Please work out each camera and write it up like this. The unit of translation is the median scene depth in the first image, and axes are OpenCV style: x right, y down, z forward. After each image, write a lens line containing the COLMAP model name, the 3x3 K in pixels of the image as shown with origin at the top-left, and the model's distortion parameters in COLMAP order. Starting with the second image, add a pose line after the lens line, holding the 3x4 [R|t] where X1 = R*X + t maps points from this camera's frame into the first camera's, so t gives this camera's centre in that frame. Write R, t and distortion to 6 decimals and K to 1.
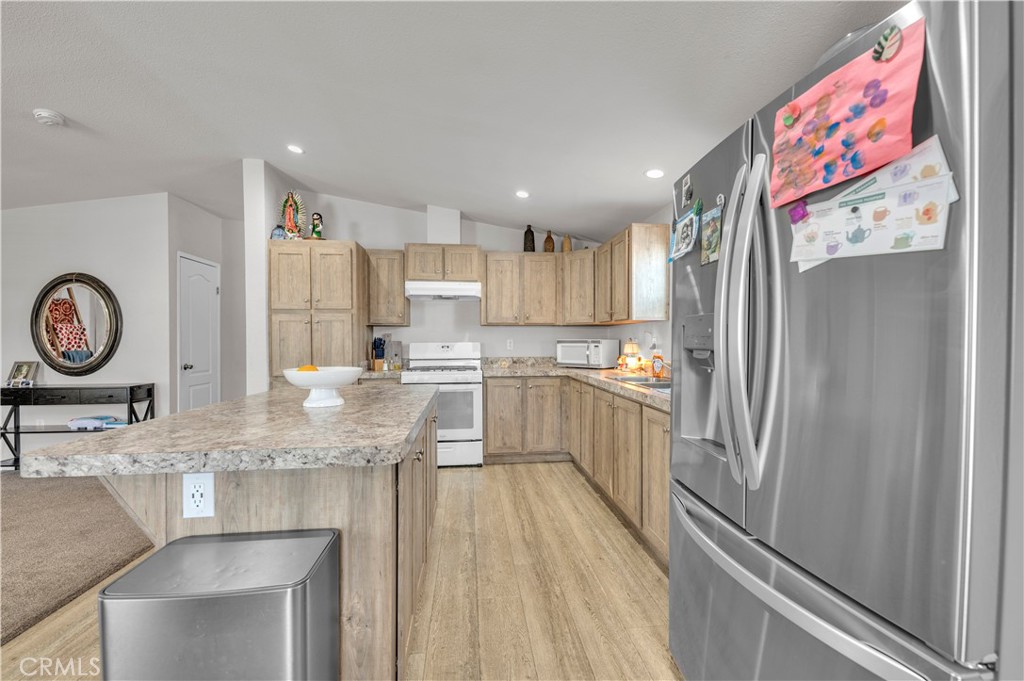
lens RADIAL K [[413.5, 0, 514.7], [0, 413.5, 341.8], [0, 0, 1]] dist [0.002795, -0.002867]
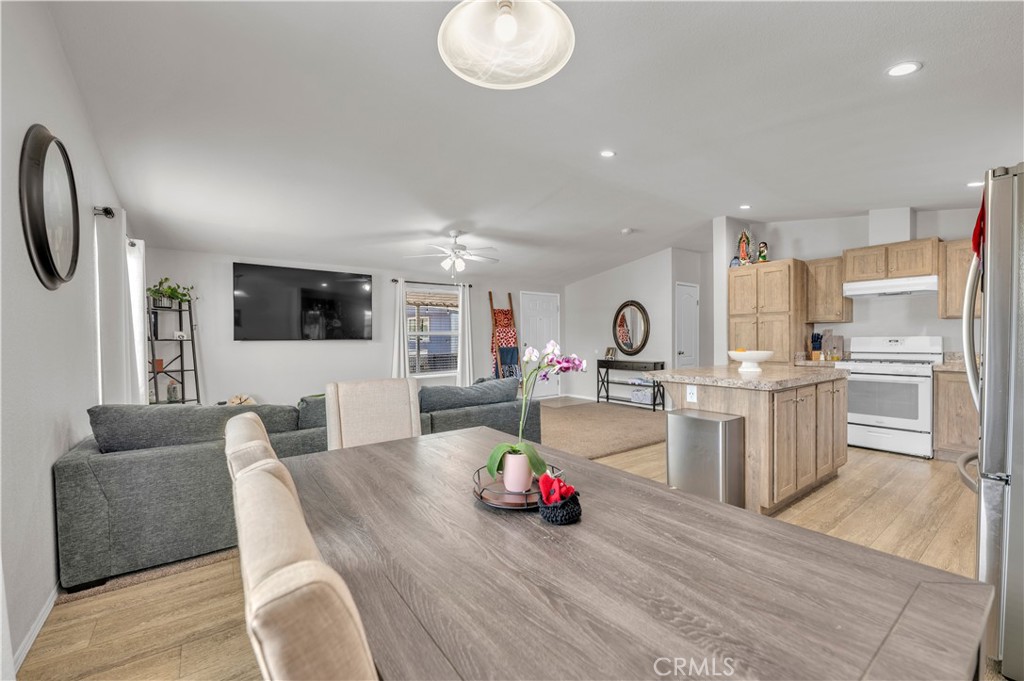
lens RADIAL K [[413.5, 0, 514.4], [0, 413.5, 345.0], [0, 0, 1]] dist [0.002795, -0.002867]
pose [[0.507597, 0.011782, -0.861514, 0.286748], [0.003830, 0.999866, 0.015930, 0.002769], [0.861586, -0.011386, 0.507484, -0.402963]]
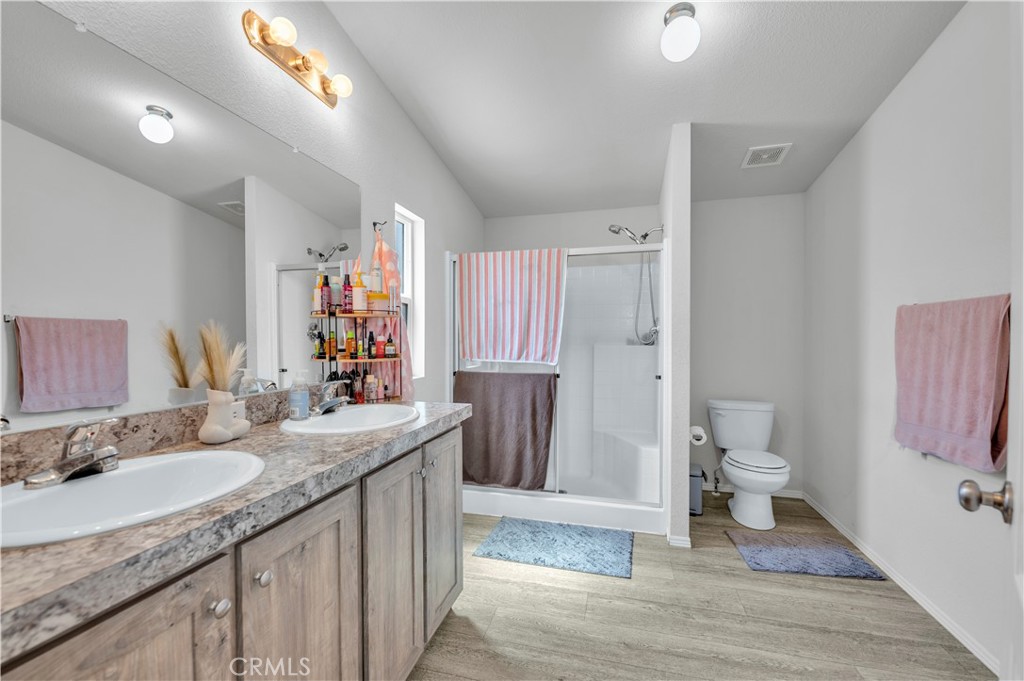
lens RADIAL K [[413.5, 0, 512.8], [0, 413.5, 341.7], [0, 0, 1]] dist [0.002795, -0.002867]
pose [[0.370952, -0.017745, 0.928483, -0.586568], [0.010618, 0.999833, 0.014866, -0.009889], [-0.928591, 0.004344, 0.371078, 0.584092]]
